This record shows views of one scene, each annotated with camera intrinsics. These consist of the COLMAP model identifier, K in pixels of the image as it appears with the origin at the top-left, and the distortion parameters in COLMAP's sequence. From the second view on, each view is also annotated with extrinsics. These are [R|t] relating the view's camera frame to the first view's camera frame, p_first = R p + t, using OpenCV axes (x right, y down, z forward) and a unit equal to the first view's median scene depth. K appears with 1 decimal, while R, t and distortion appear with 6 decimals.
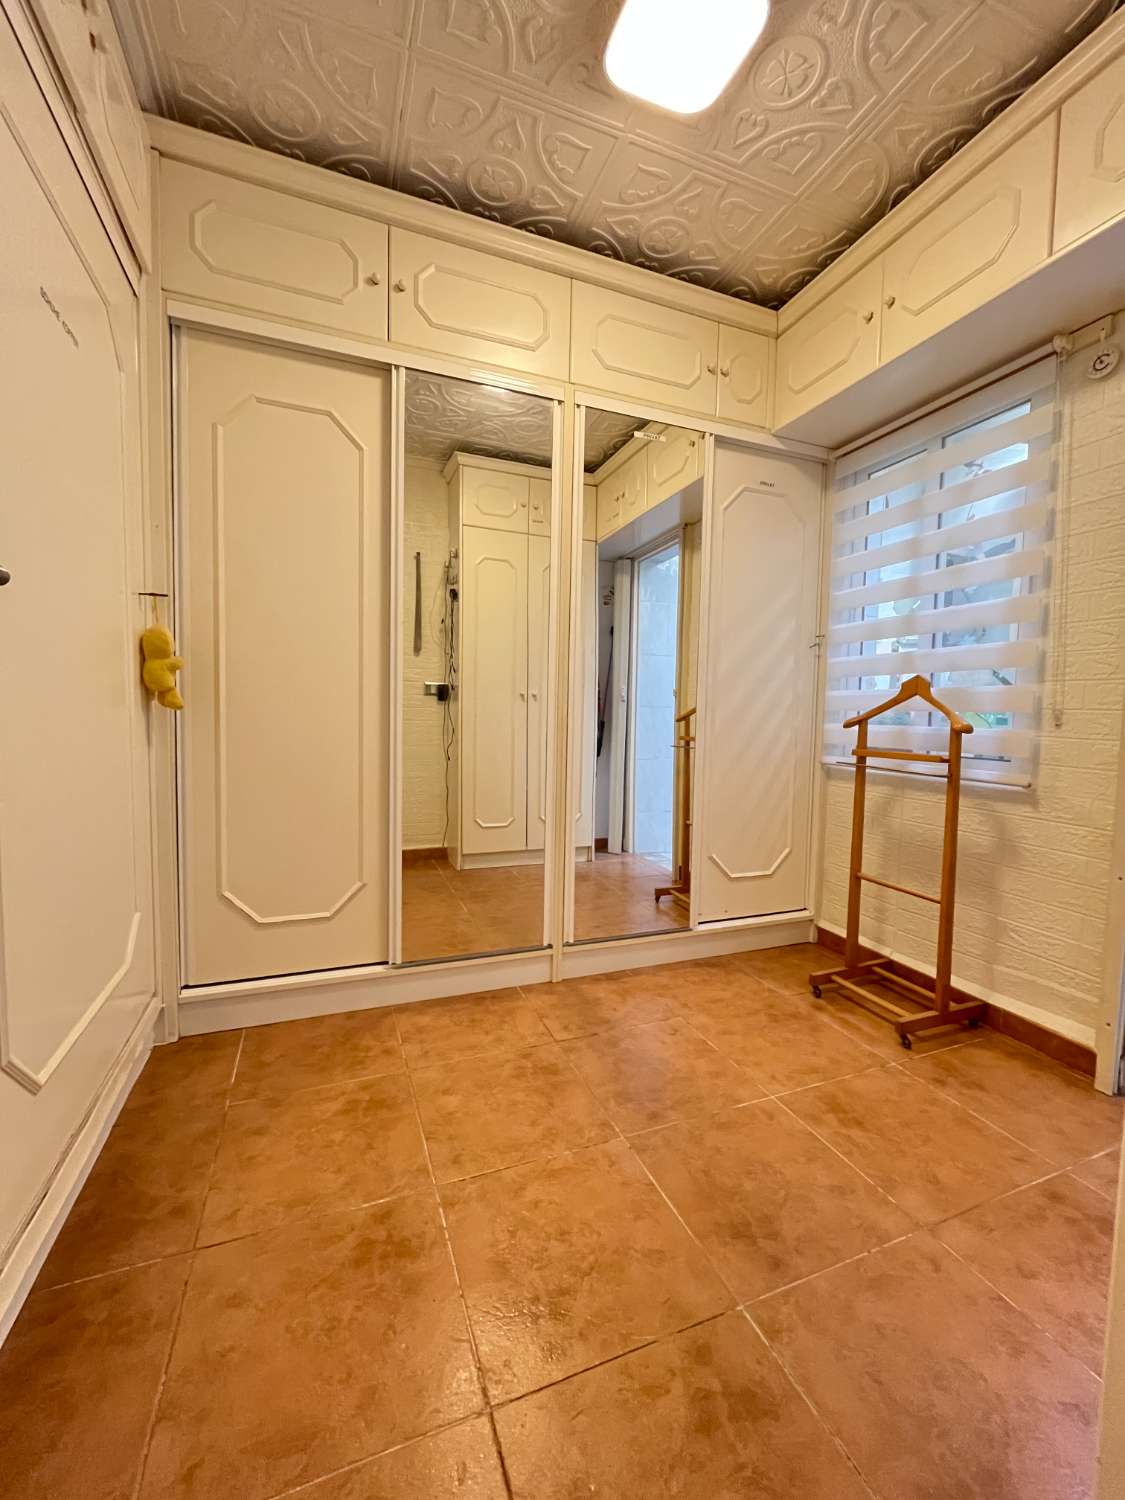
lens RADIAL K [[611.0, 0, 566.9], [0, 611.0, 747.7], [0, 0, 1]] dist [-0.002590, -0.000471]
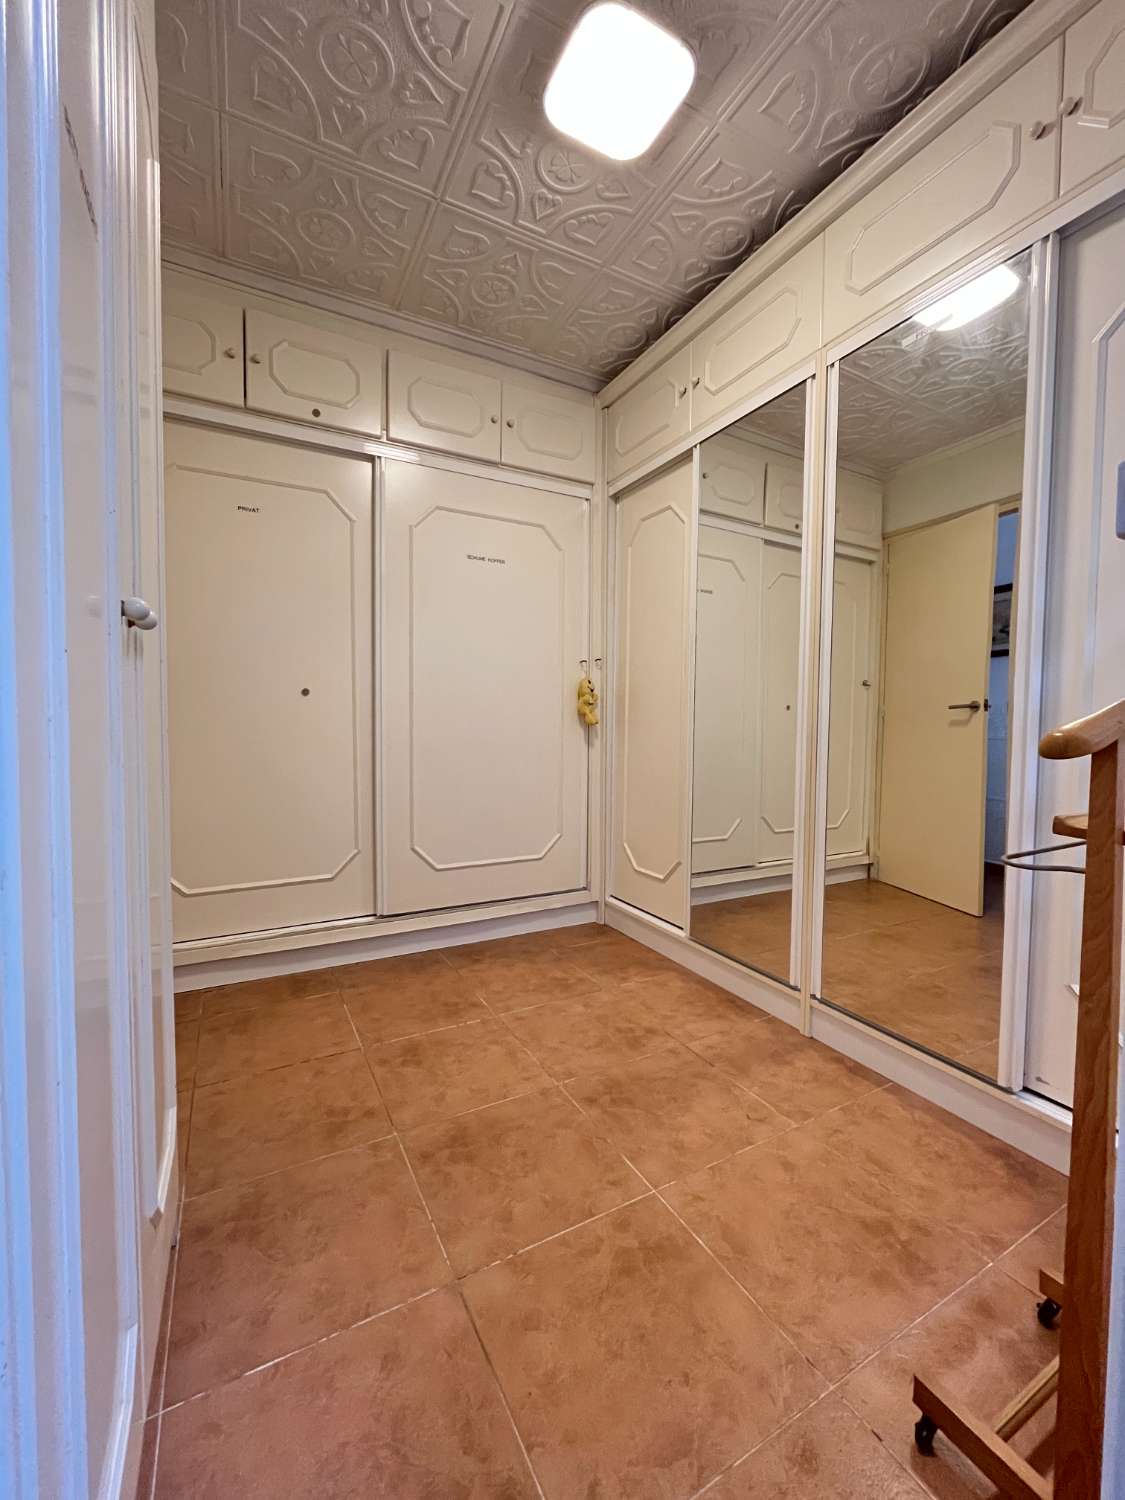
lens RADIAL K [[611.0, 0, 563.3], [0, 611.0, 747.4], [0, 0, 1]] dist [-0.002590, -0.000471]
pose [[0.121523, 0.022094, -0.992343, 1.020844], [-0.064671, 0.997804, 0.014296, -0.017842], [0.990480, 0.062438, 0.122685, 0.682582]]
